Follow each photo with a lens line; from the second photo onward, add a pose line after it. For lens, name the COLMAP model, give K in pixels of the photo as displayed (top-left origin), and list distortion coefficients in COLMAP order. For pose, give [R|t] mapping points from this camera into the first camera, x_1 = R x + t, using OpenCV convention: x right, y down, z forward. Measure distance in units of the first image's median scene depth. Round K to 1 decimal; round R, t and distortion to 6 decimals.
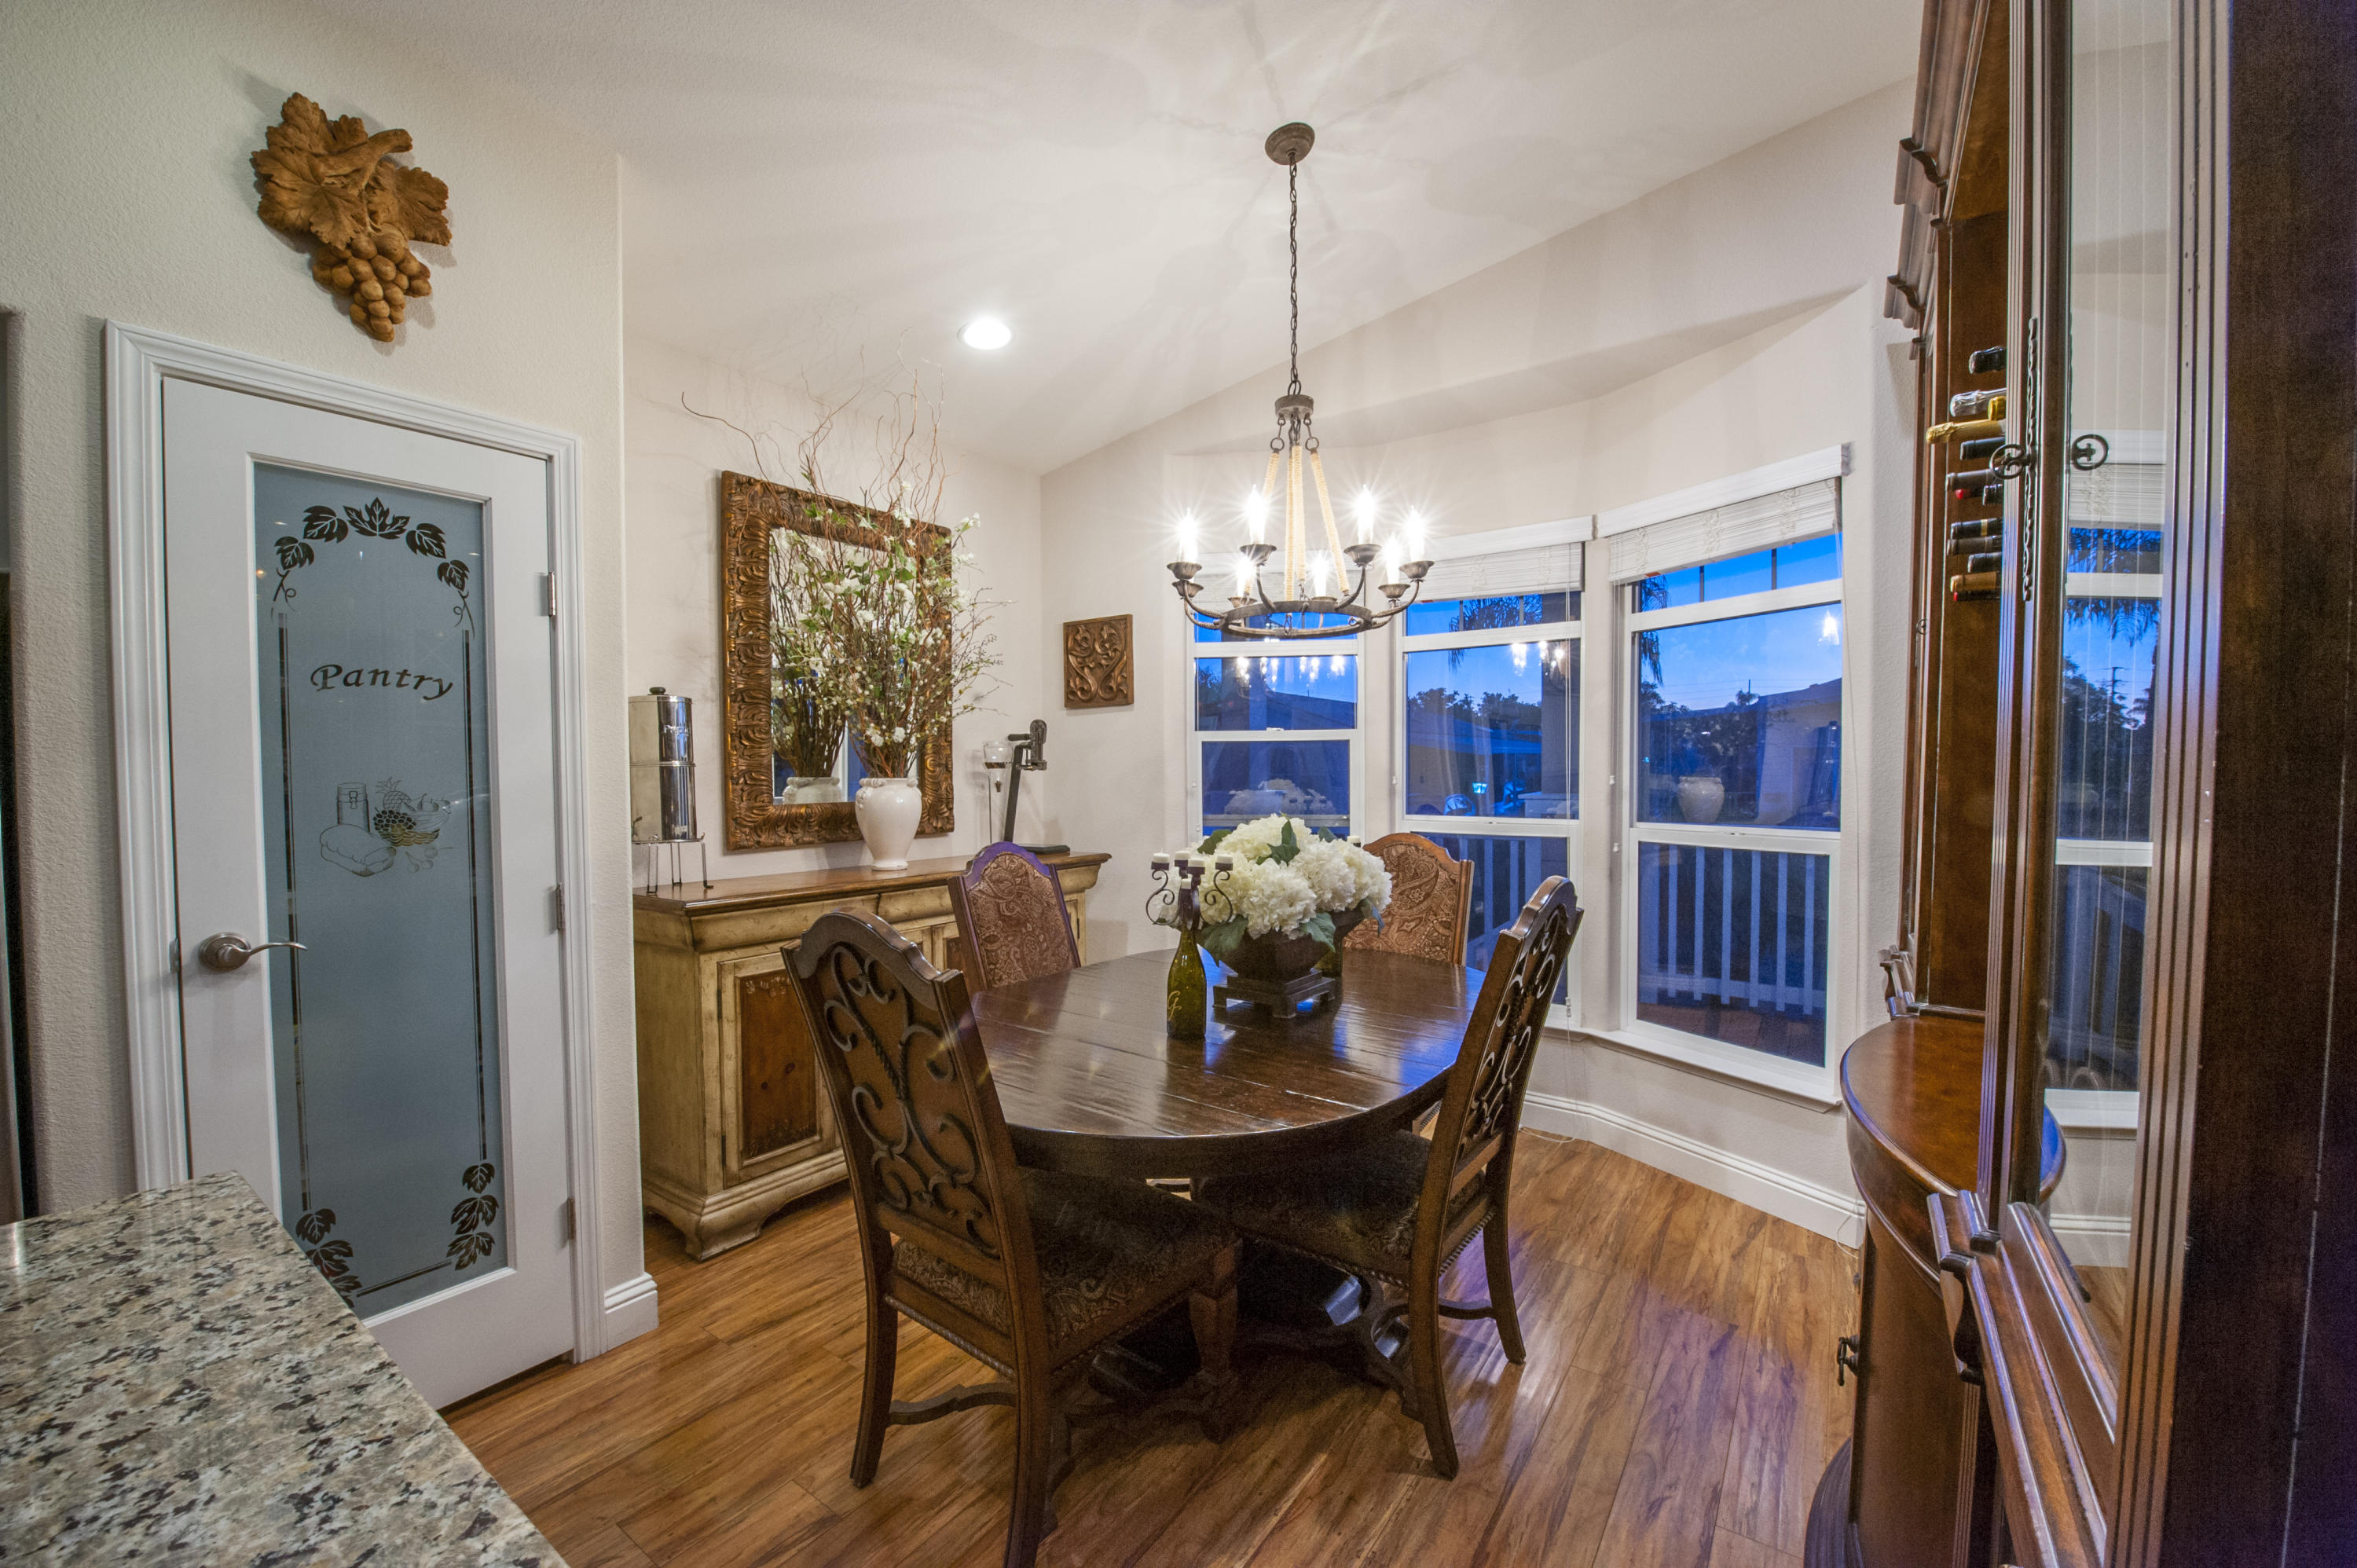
lens RADIAL K [[934.9, 0, 1175.6], [0, 934.9, 804.2], [0, 0, 1]] dist [-0.019935, -0.000372]
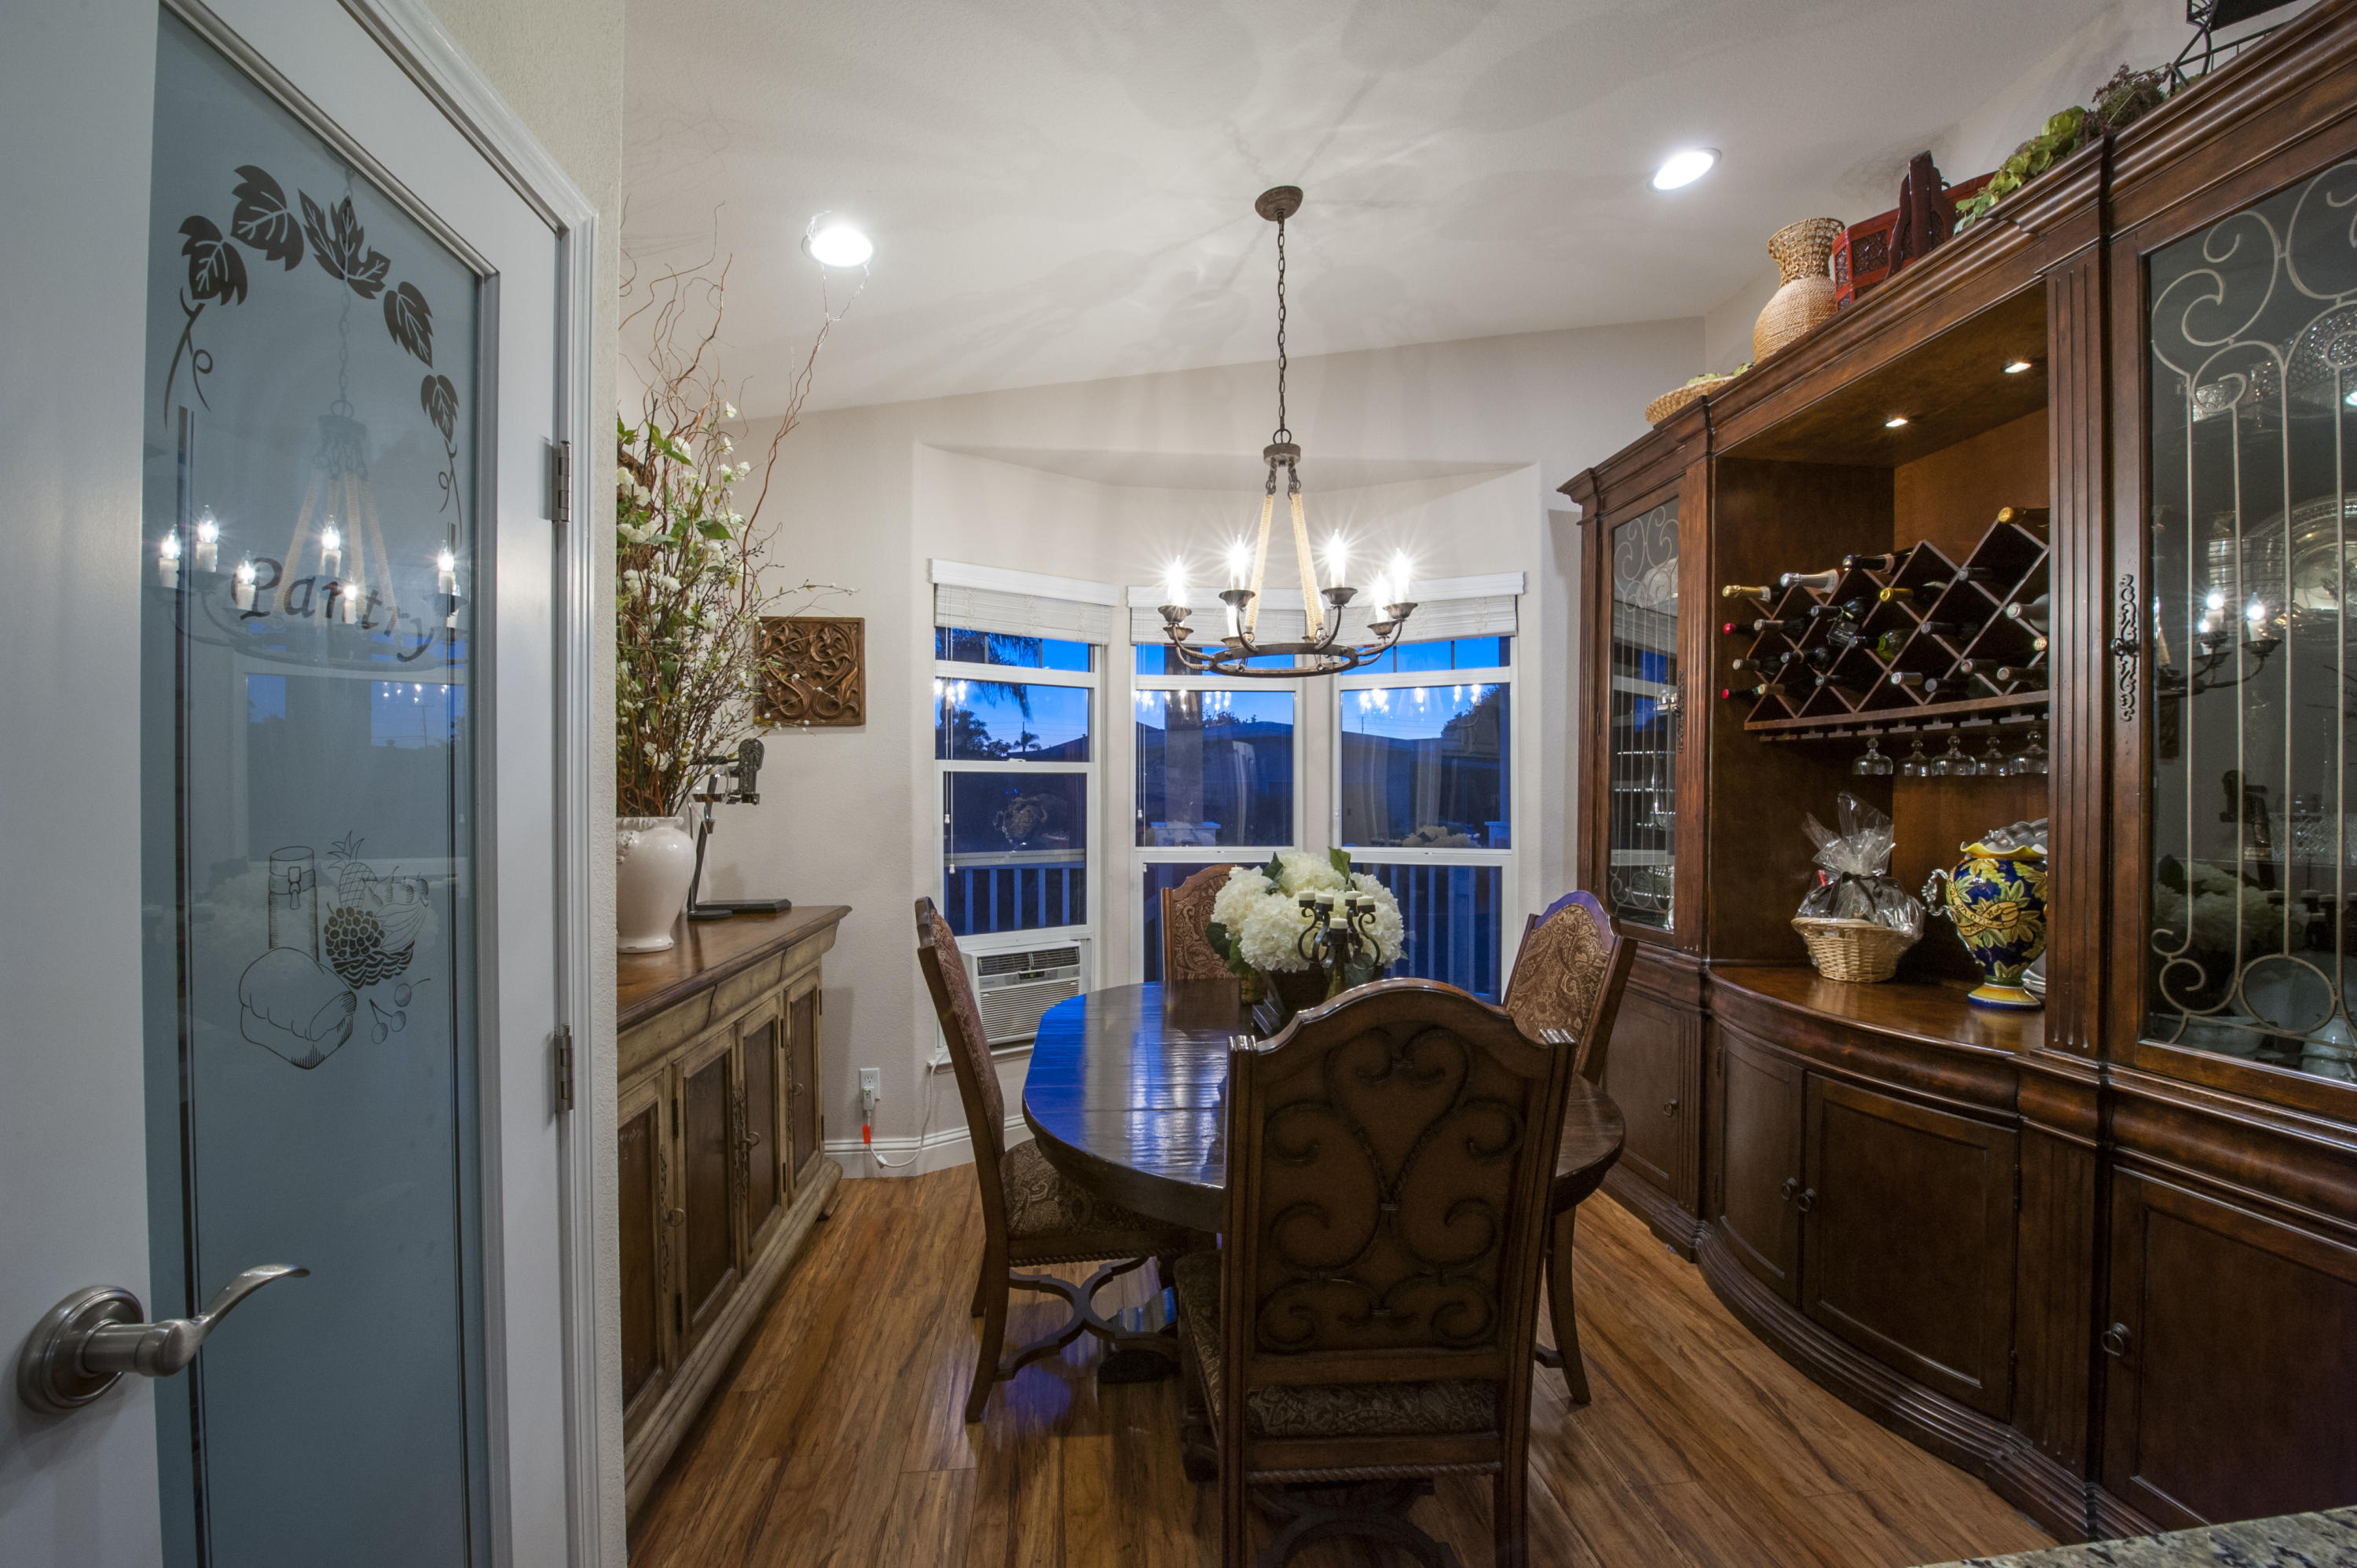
lens RADIAL K [[934.9, 0, 1175.6], [0, 934.9, 804.2], [0, 0, 1]] dist [-0.019935, -0.000372]
pose [[0.750441, -0.001059, 0.660936, -0.618854], [0.021667, 0.999501, -0.022999, -0.017409], [-0.660582, 0.031580, 0.750090, 0.302437]]
